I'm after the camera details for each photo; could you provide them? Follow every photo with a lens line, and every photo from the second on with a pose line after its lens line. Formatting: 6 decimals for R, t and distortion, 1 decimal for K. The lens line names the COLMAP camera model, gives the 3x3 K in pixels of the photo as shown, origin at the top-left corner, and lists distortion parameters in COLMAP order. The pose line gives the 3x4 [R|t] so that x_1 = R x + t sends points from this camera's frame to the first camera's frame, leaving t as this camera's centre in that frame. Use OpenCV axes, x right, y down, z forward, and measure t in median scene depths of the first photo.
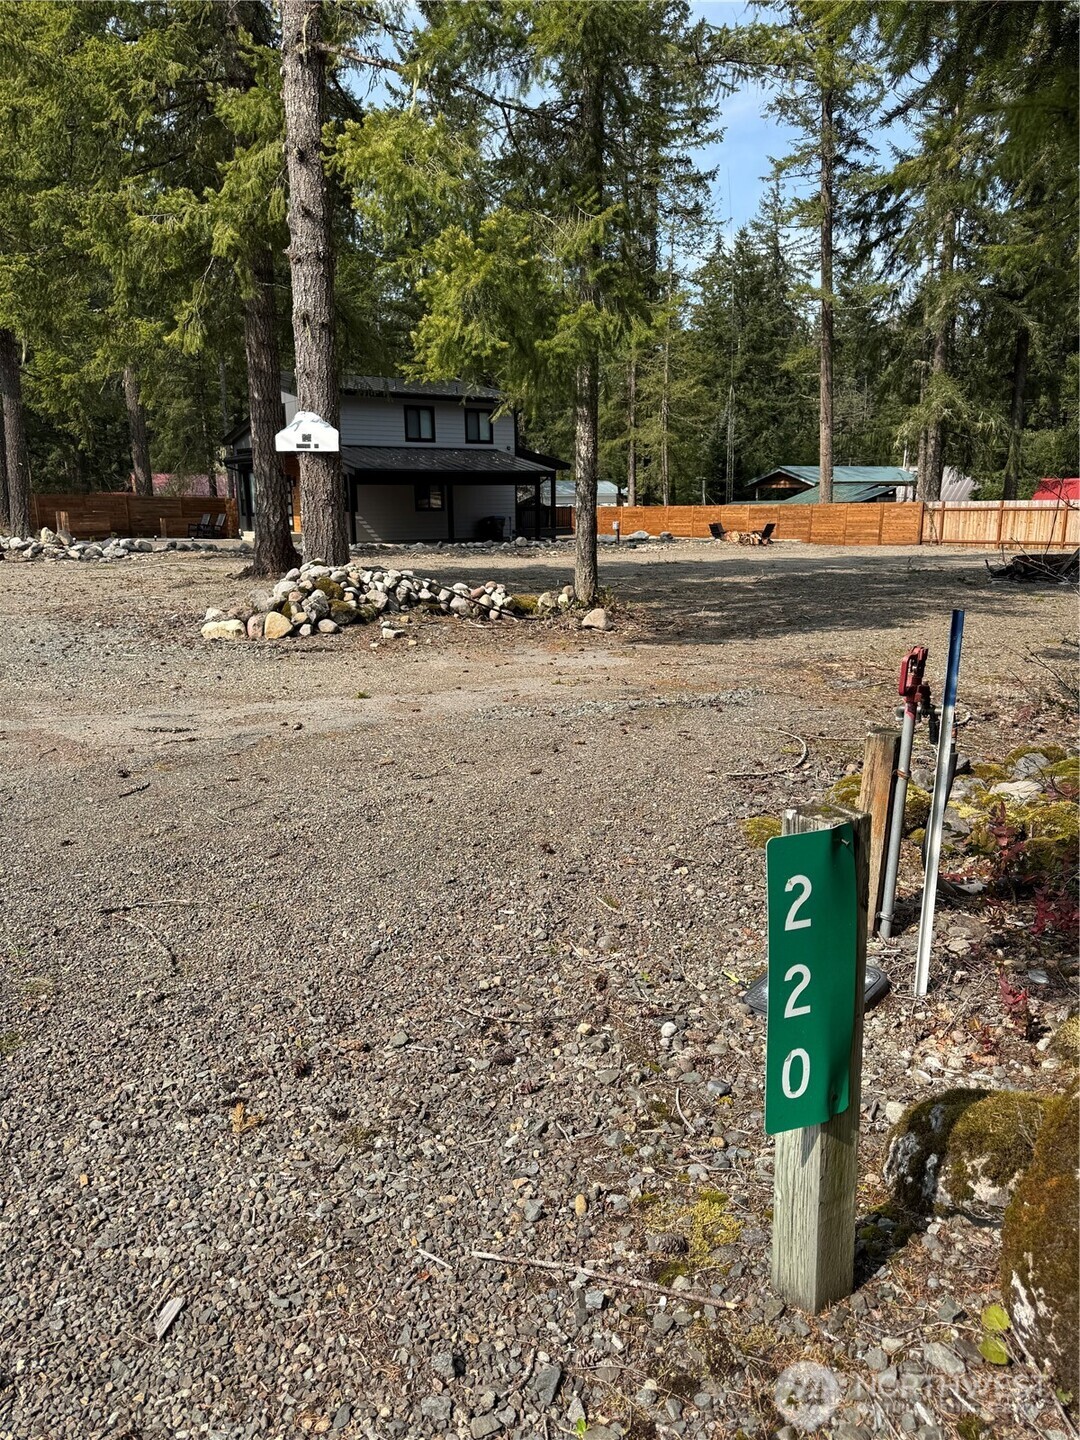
lens RADIAL K [[1005.7, 0, 544.4], [0, 1005.7, 733.6], [0, 0, 1]] dist [0.073941, -0.071631]
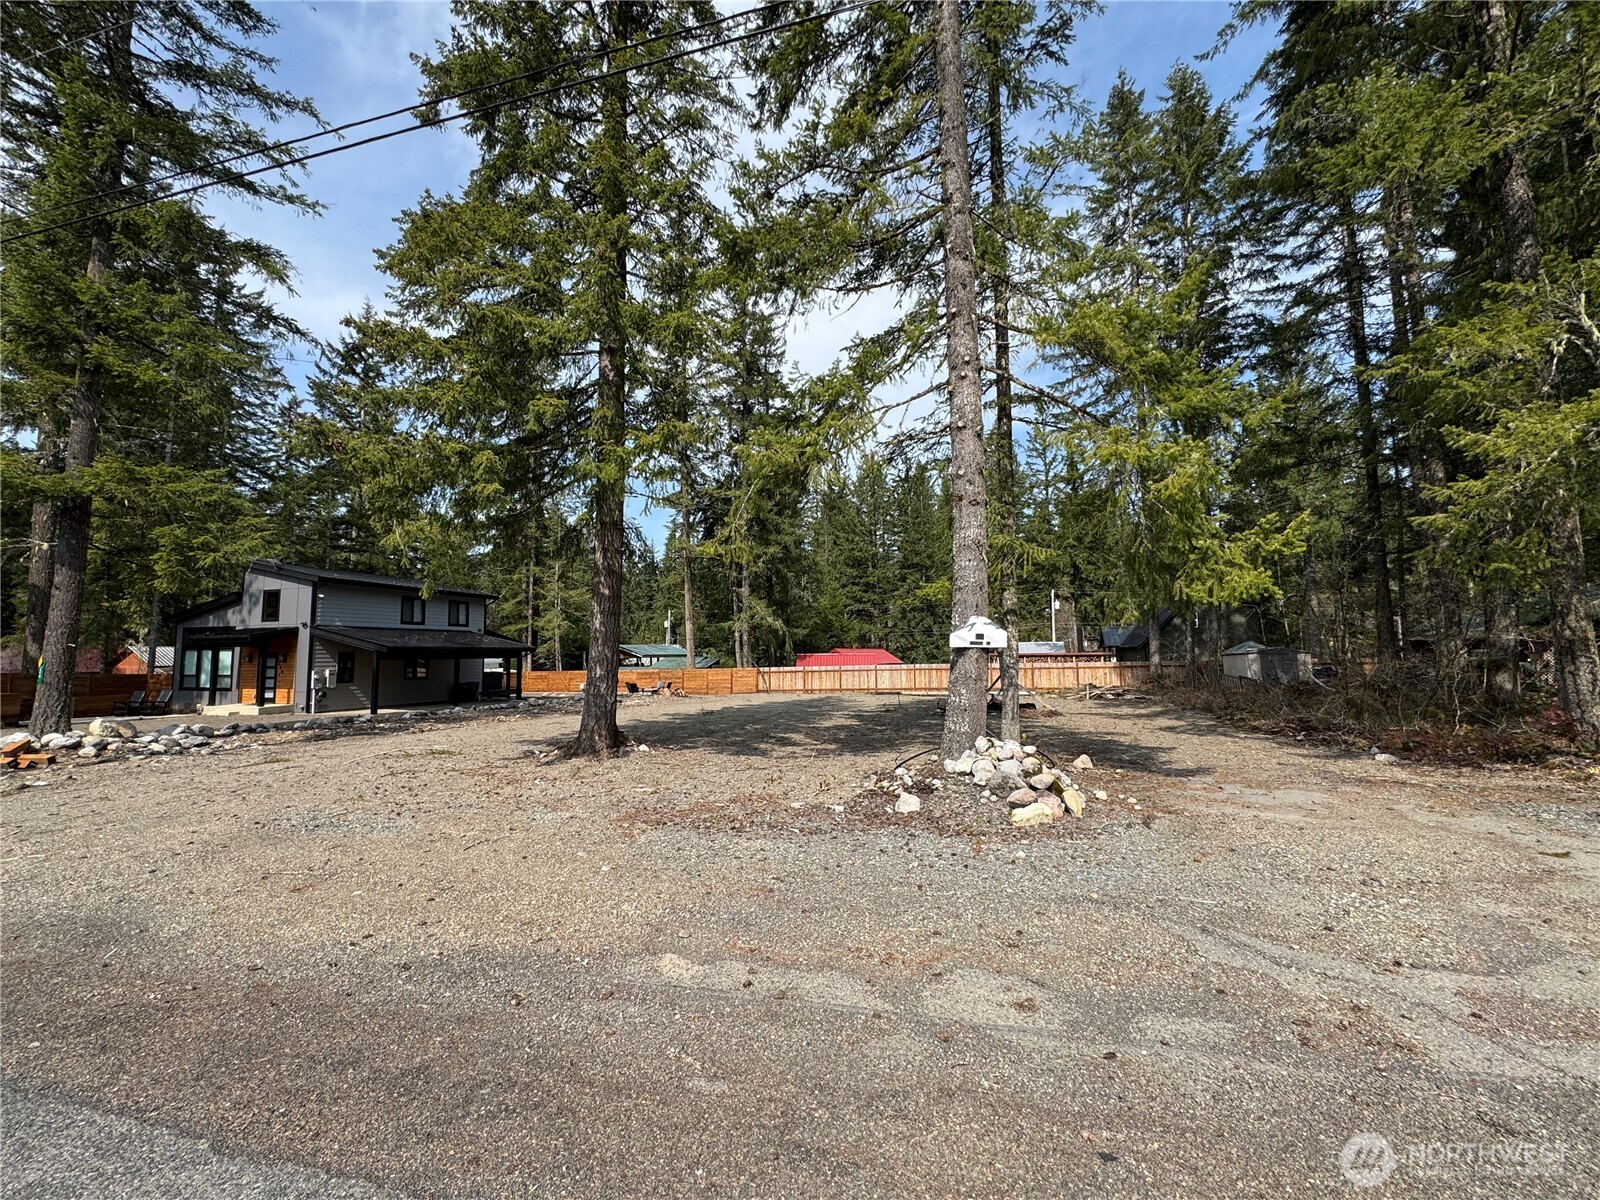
lens RADIAL K [[634.6, 0, 795.2], [0, 634.6, 606.5], [0, 0, 1]] dist [0.007350, 0.000760]
pose [[0.780161, 0.044869, 0.623967, -0.274301], [0.150085, 0.954869, -0.256320, -0.050552], [-0.607308, 0.293619, 0.738218, 0.173135]]
